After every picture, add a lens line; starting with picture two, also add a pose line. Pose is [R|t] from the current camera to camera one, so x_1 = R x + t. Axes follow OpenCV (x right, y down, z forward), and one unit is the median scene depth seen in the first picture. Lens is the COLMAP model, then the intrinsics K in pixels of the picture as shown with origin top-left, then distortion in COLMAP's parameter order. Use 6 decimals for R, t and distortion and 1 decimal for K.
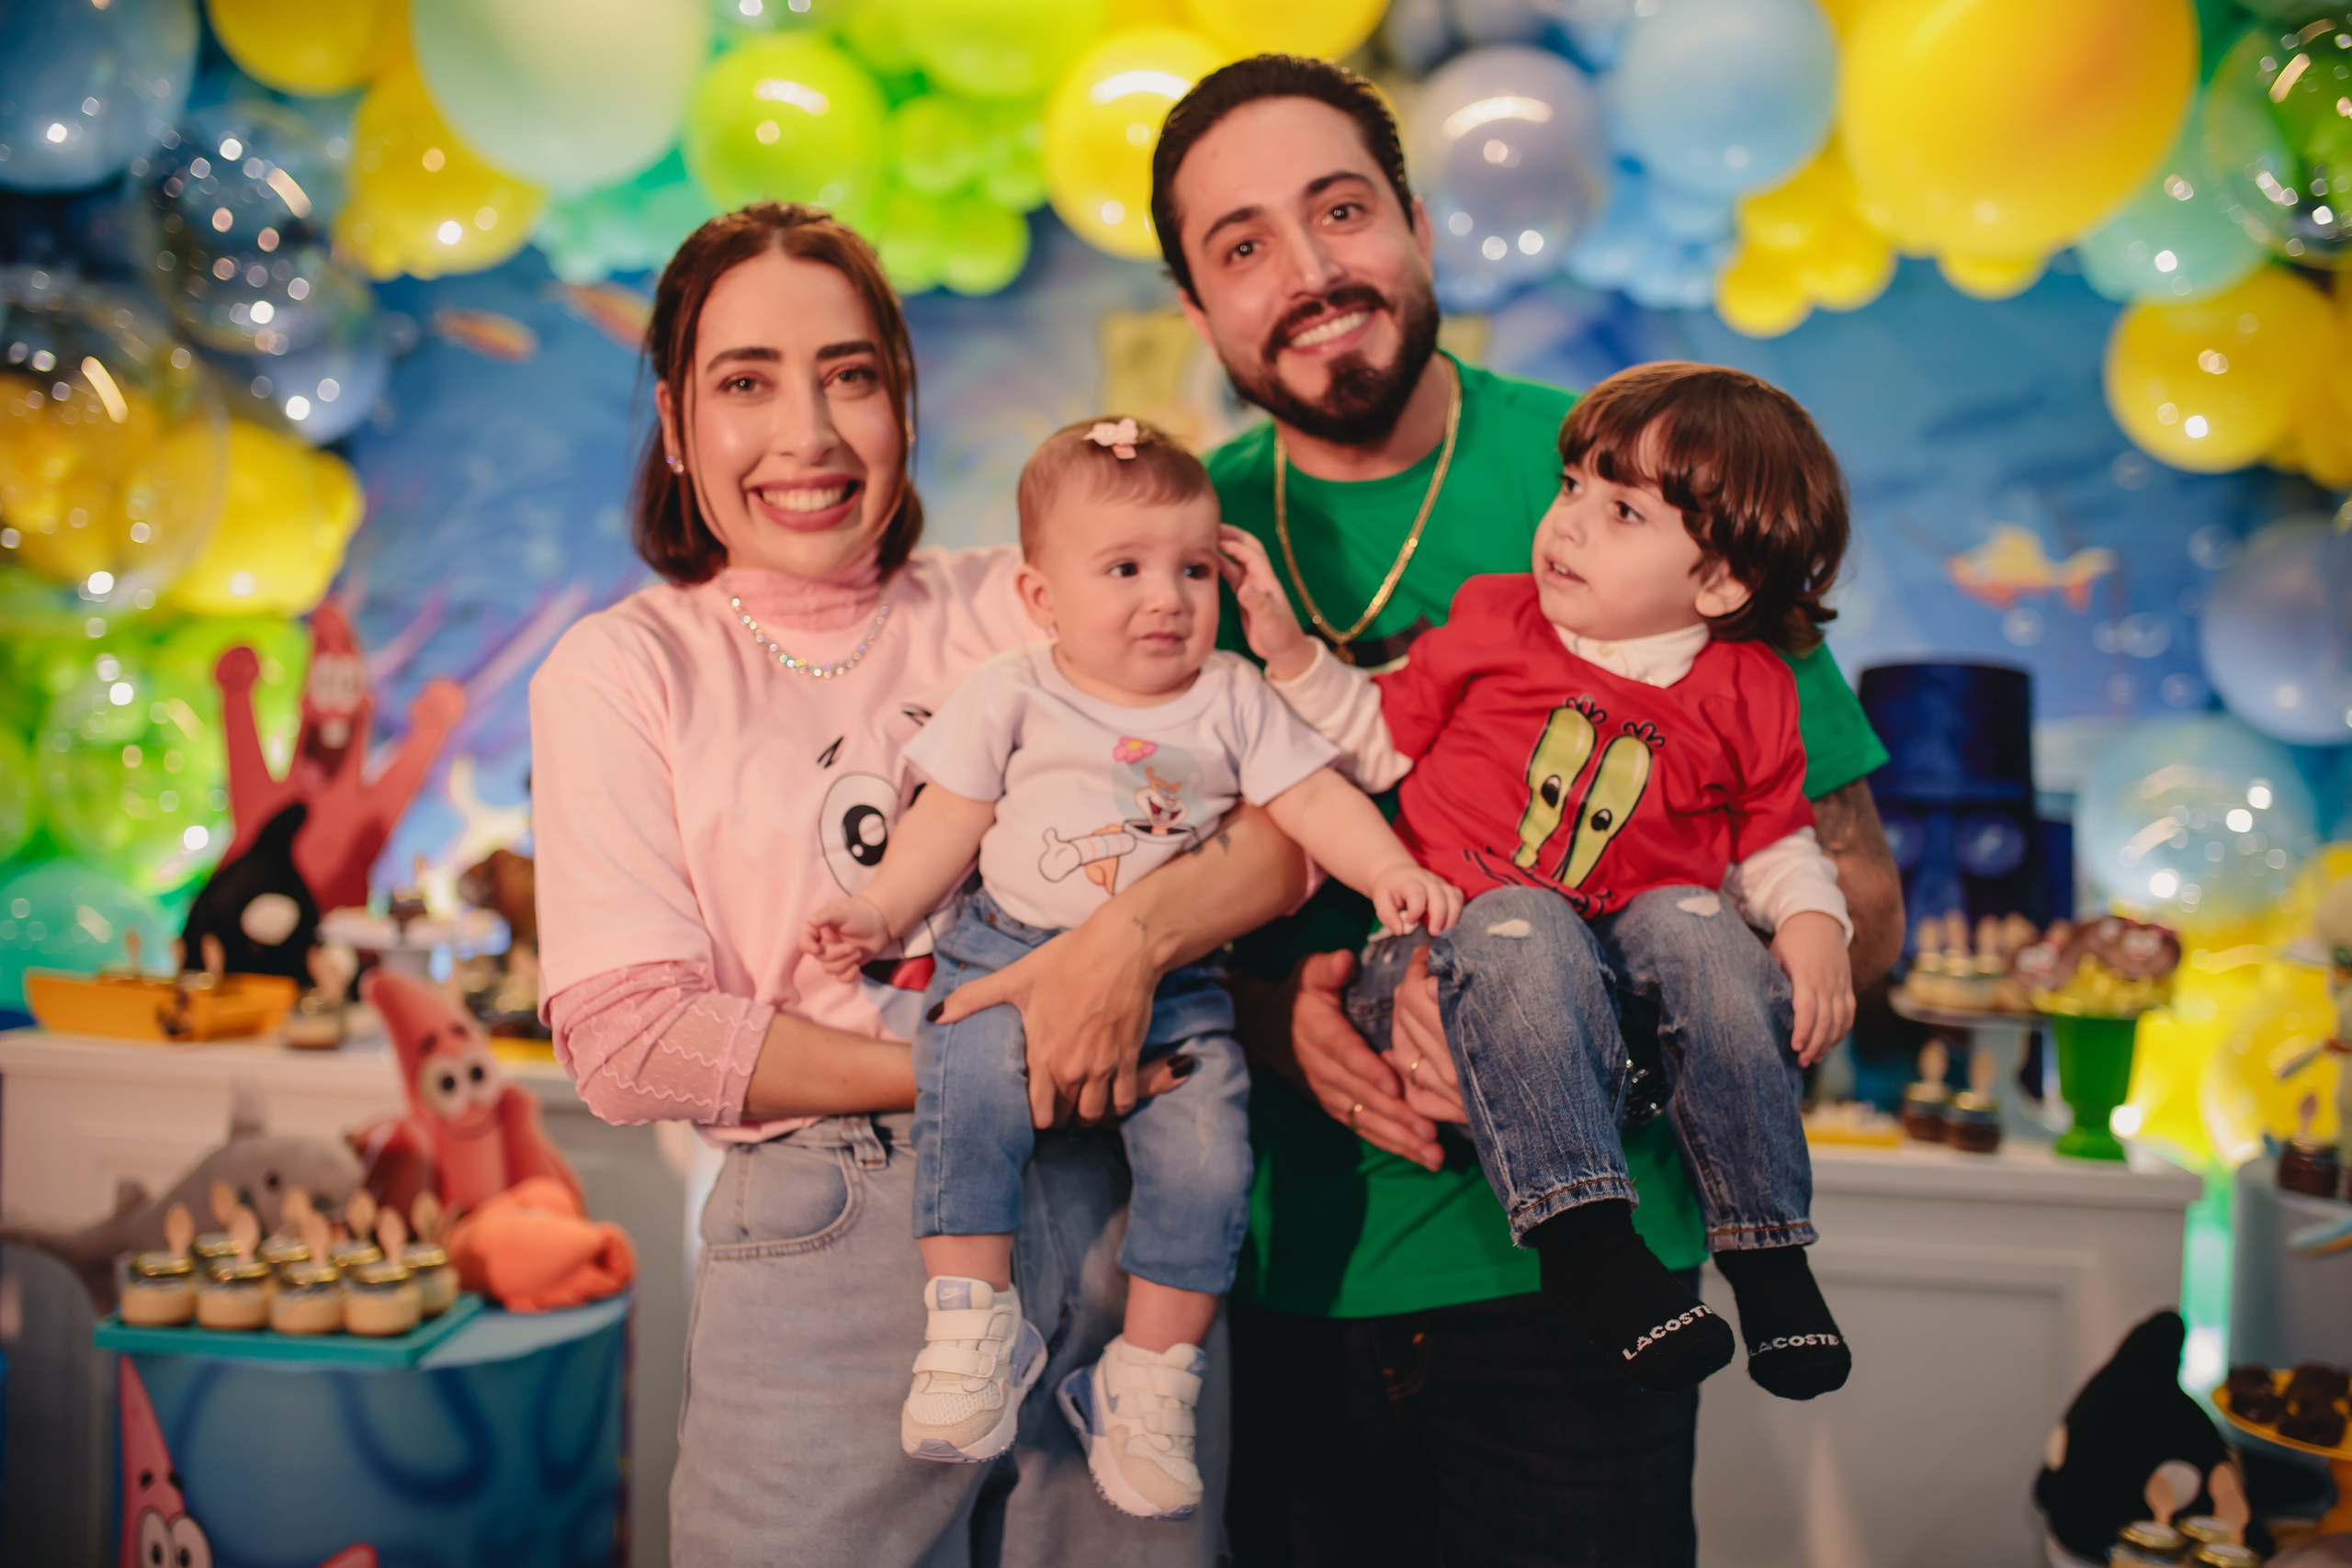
lens RADIAL K [[2327.0, 0, 1158.6], [0, 2327.0, 800.3], [0, 0, 1]] dist [-0.005704, 0.000000]
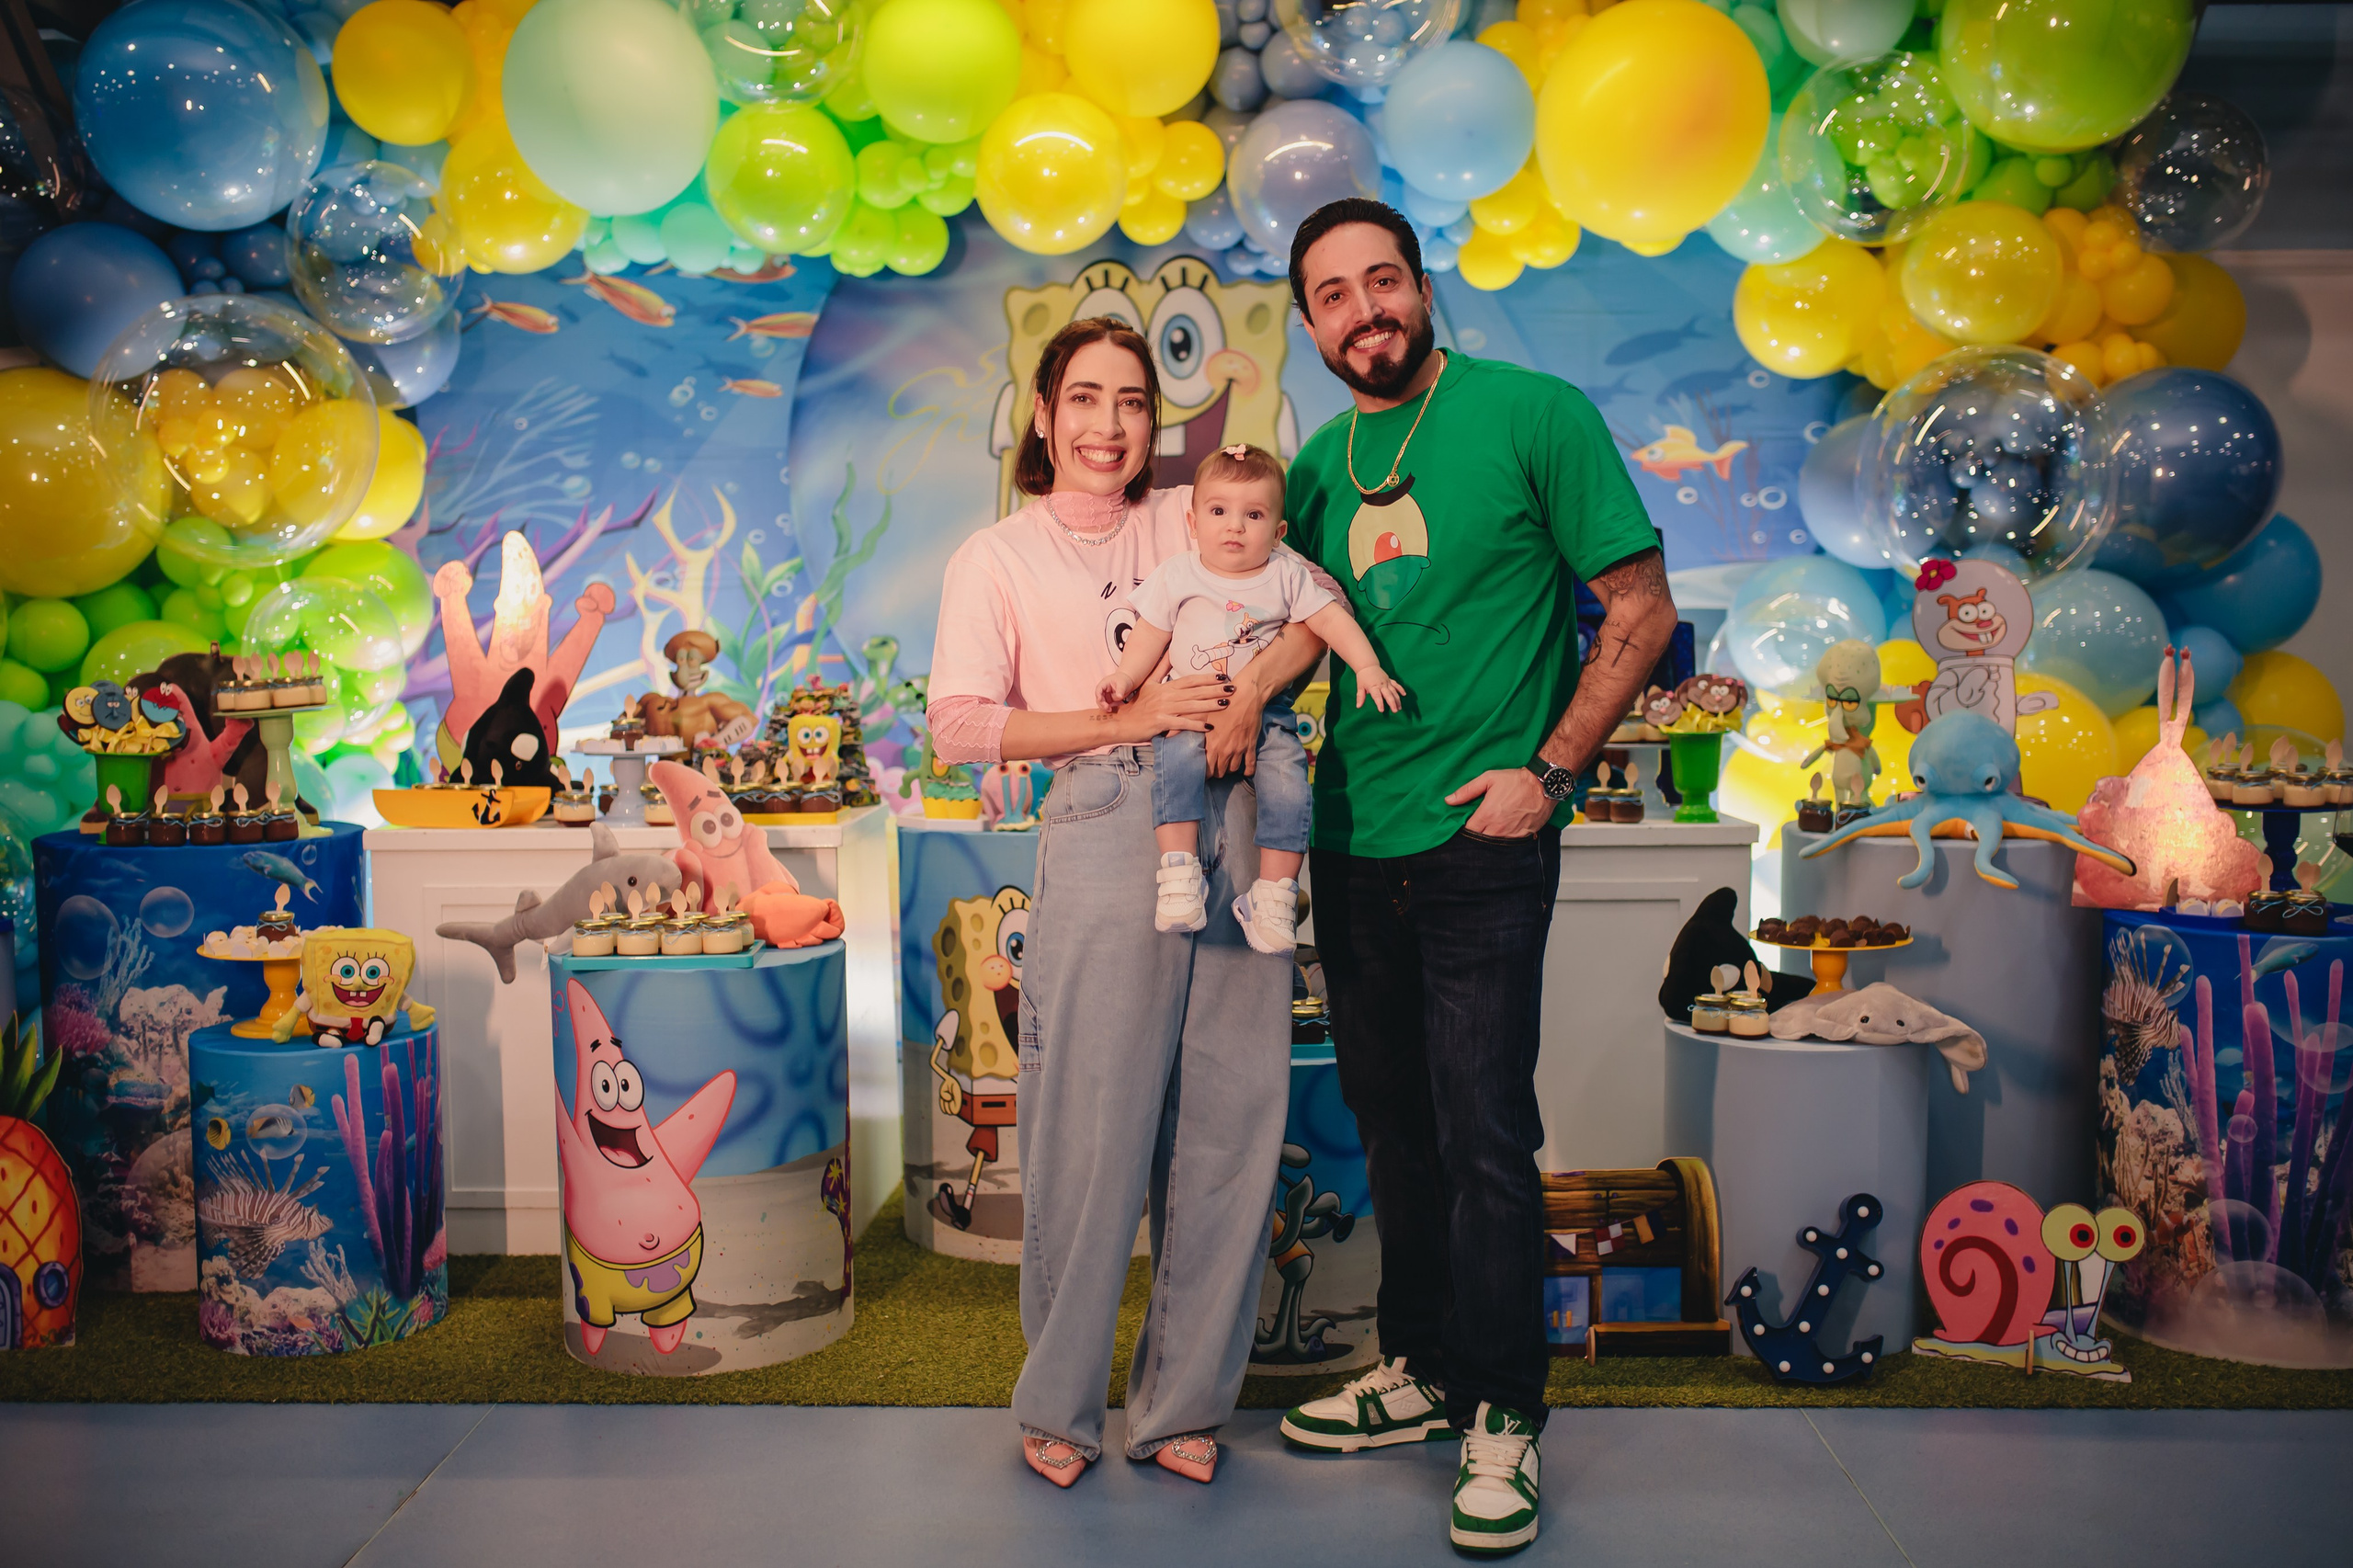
lens RADIAL K [[2328.2, 0, 1133.8], [0, 2328.2, 837.0], [0, 0, 1]] dist [-0.005704, 0.000000]
pose [[0.994399, -0.054841, 0.090345, -0.112252], [0.048622, 0.996386, 0.069651, 0.019808], [-0.093838, -0.064868, 0.993472, -0.454848]]
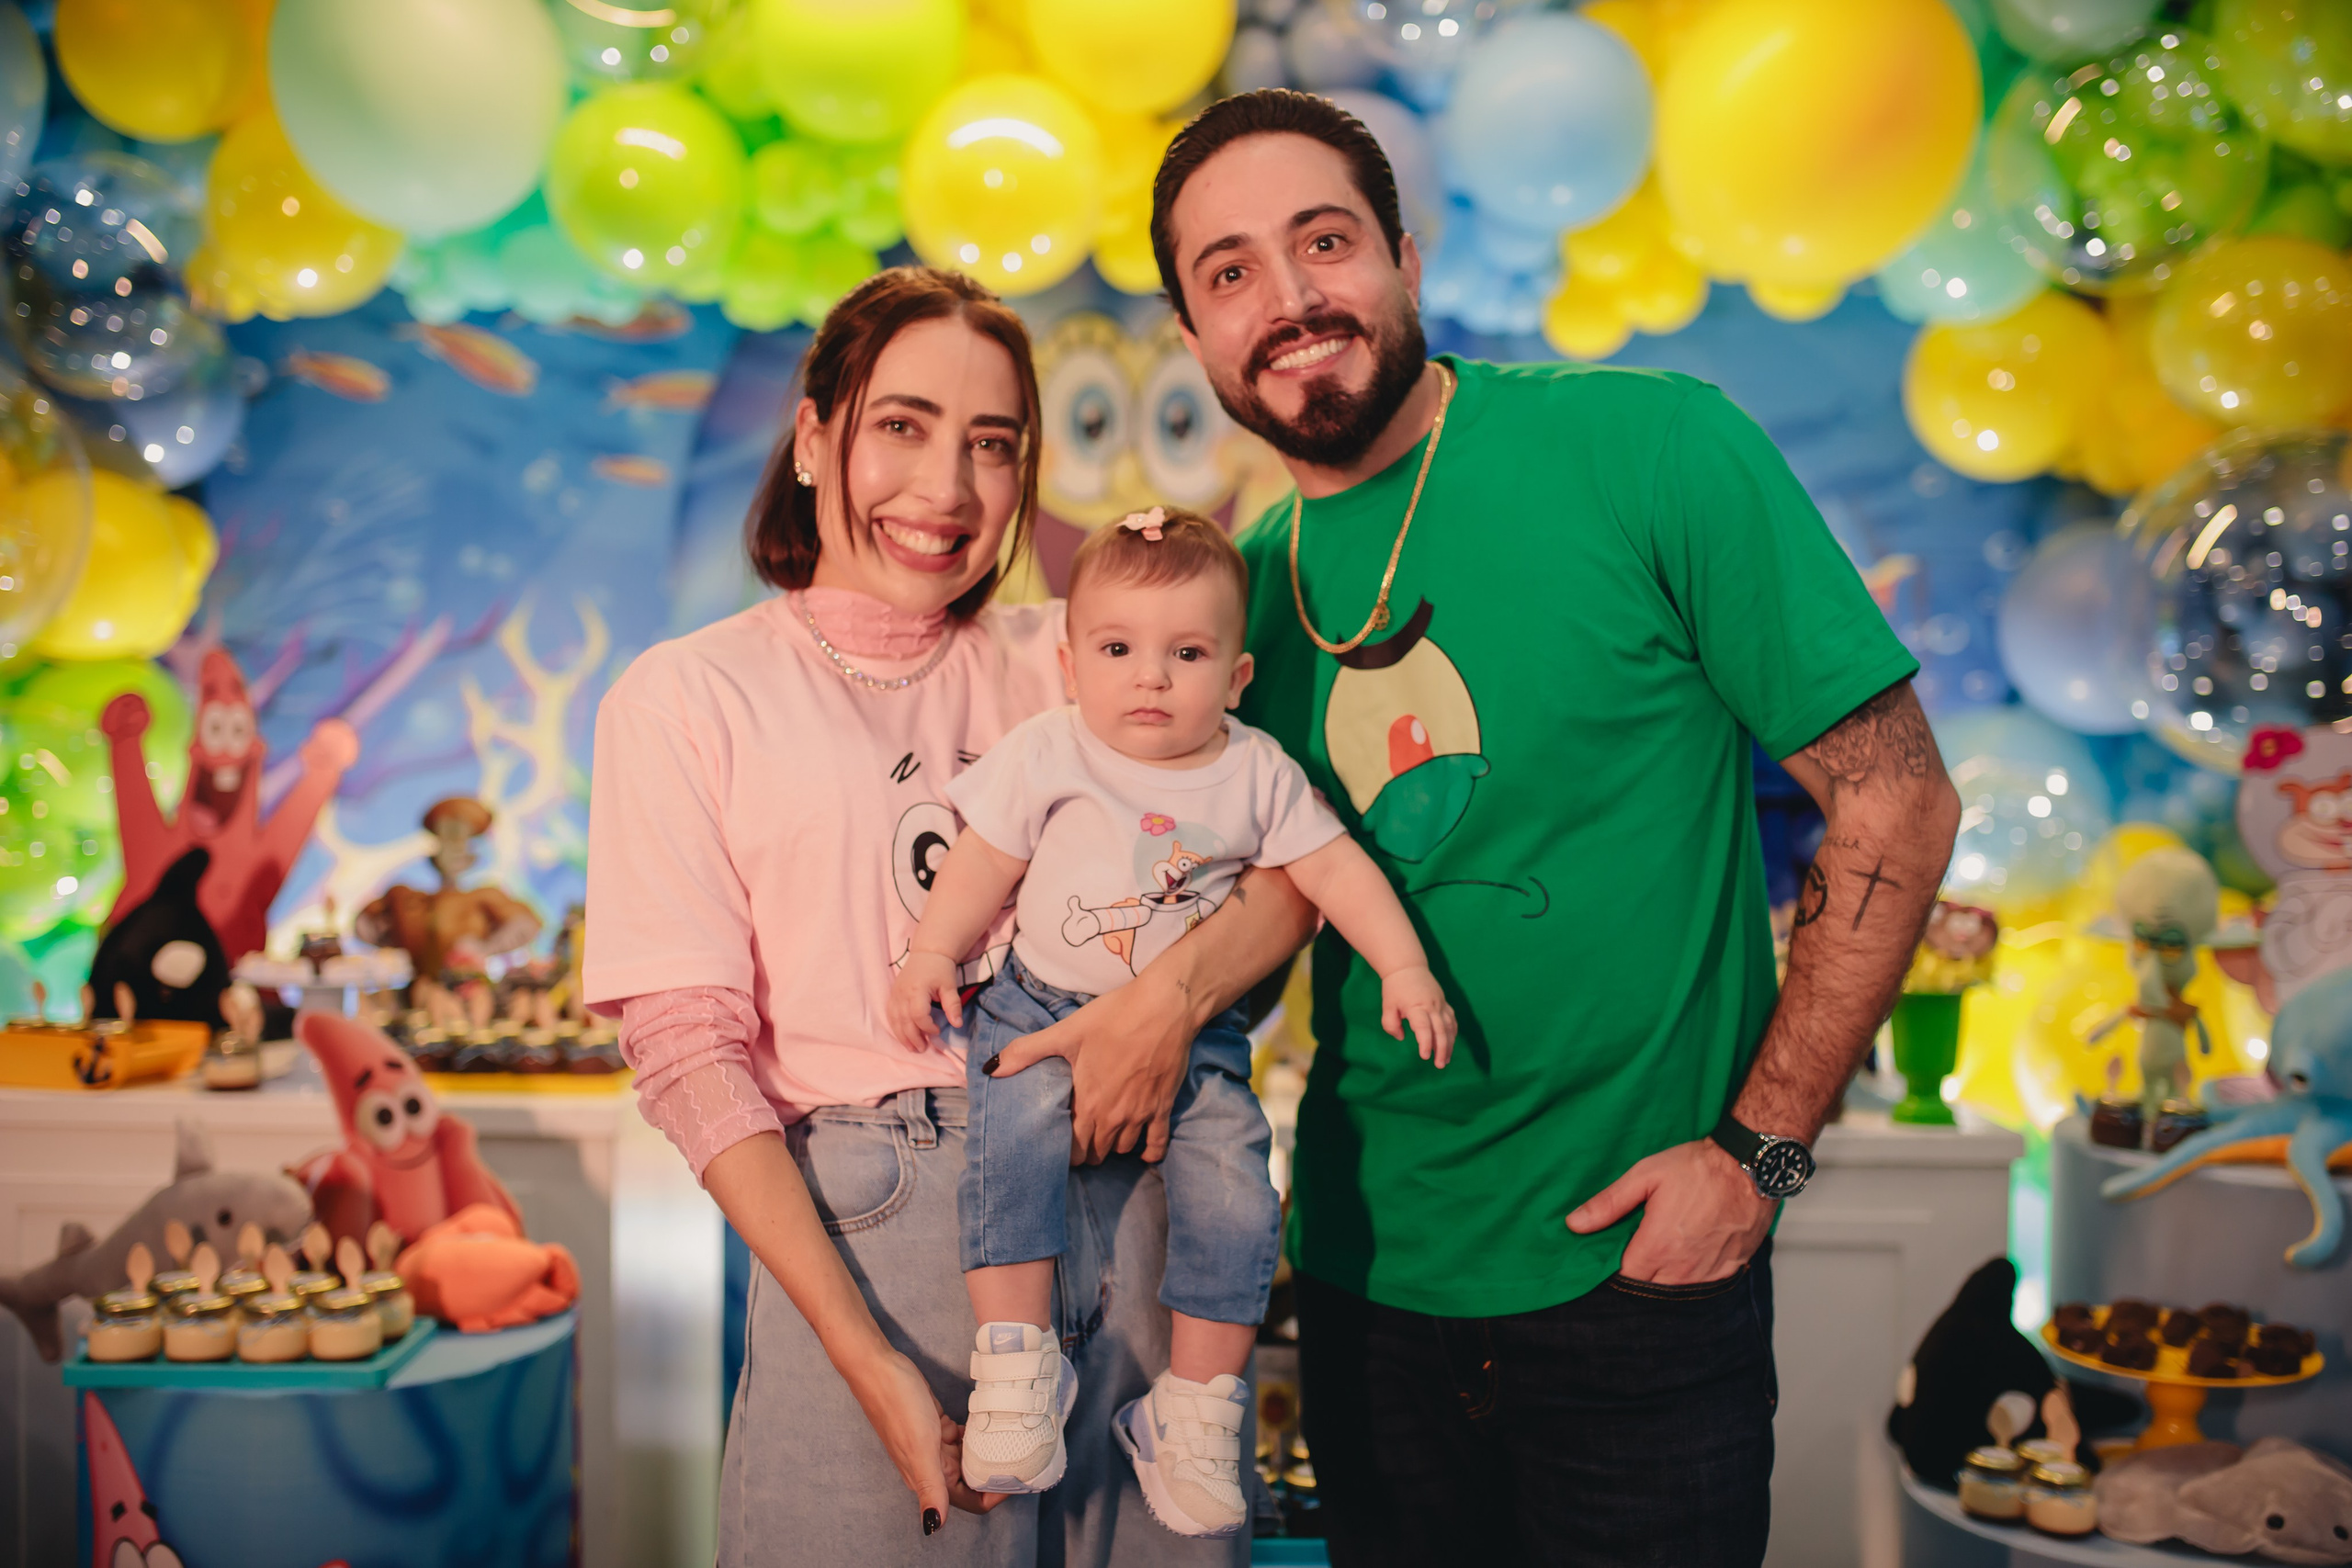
lens RADIAL K [[2327.0, 0, 1166.7], [0, 2327.0, 794.1], [0, 0, 1]] dist [-0.005704, 0.000000]
pose [[0.996235, -0.030294, 0.081224, -0.026377], [0.030738, 0.999519, -0.004214, -0.004868], [-0.081057, 0.006695, 0.996687, -0.043146]]
